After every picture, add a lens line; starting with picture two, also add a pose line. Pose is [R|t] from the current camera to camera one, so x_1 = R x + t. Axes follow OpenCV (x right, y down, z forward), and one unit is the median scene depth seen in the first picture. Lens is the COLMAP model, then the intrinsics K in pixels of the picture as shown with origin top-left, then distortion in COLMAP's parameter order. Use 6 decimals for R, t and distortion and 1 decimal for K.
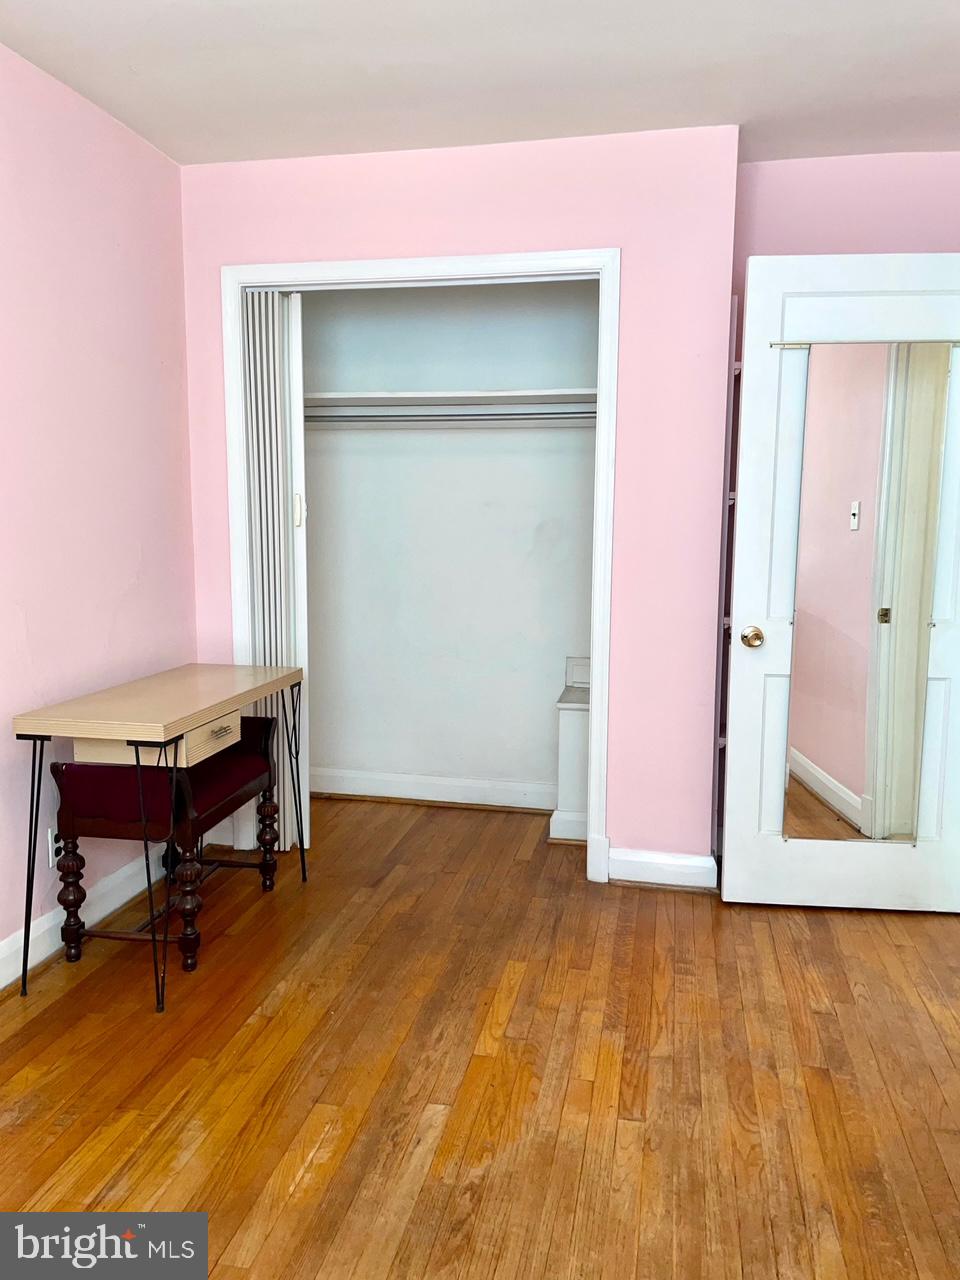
lens RADIAL K [[971.9, 0, 486.8], [0, 971.9, 639.9], [0, 0, 1]] dist [0.091148, -0.120467]
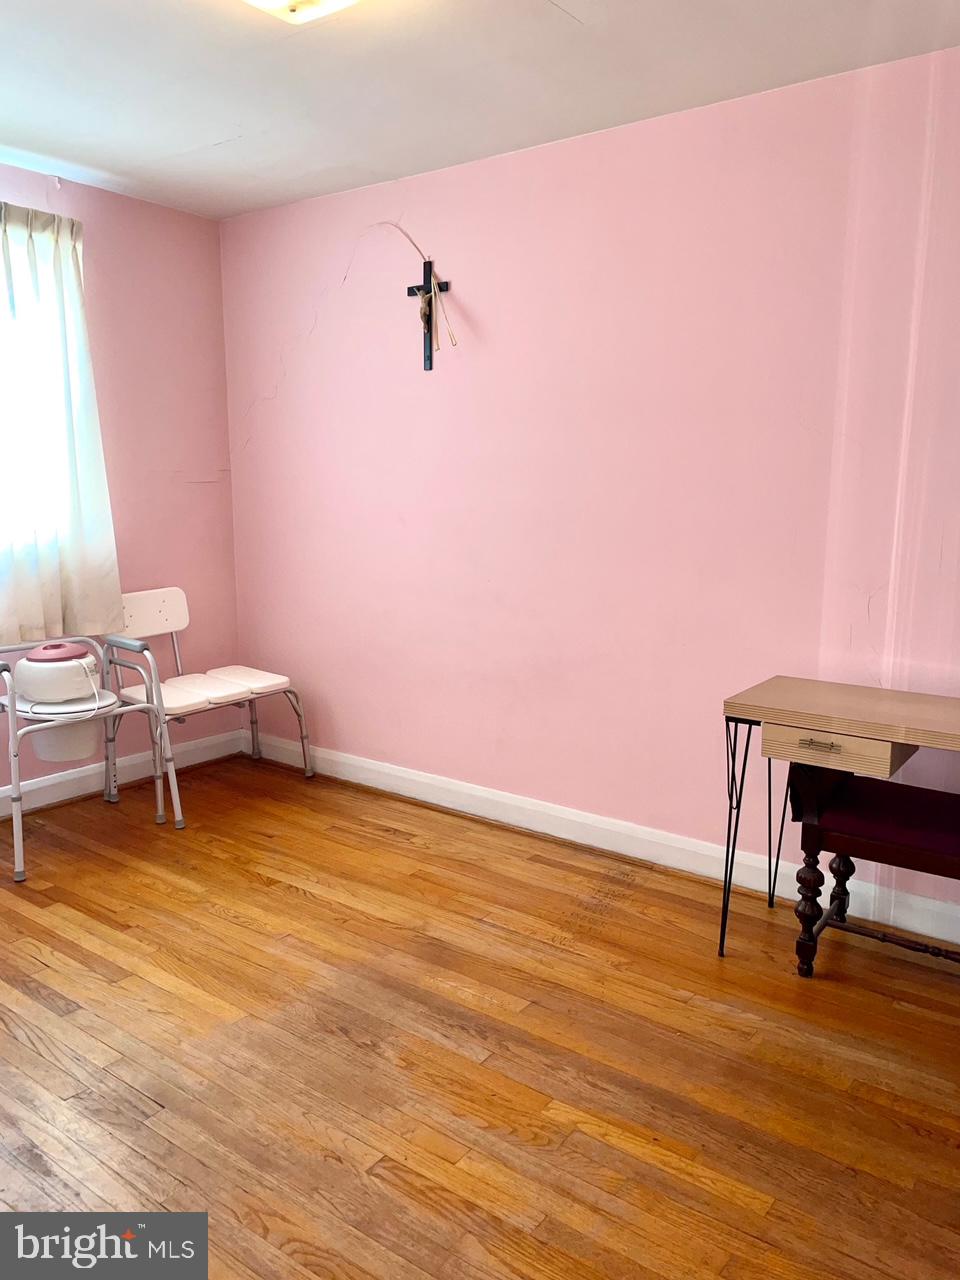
lens RADIAL K [[971.9, 0, 485.0], [0, 971.9, 641.6], [0, 0, 1]] dist [0.091148, -0.120467]
pose [[-0.439105, 0.139214, -0.887585, 0.840439], [-0.119734, 0.970042, 0.211382, -0.197226], [0.890422, 0.199093, -0.409281, 1.341713]]
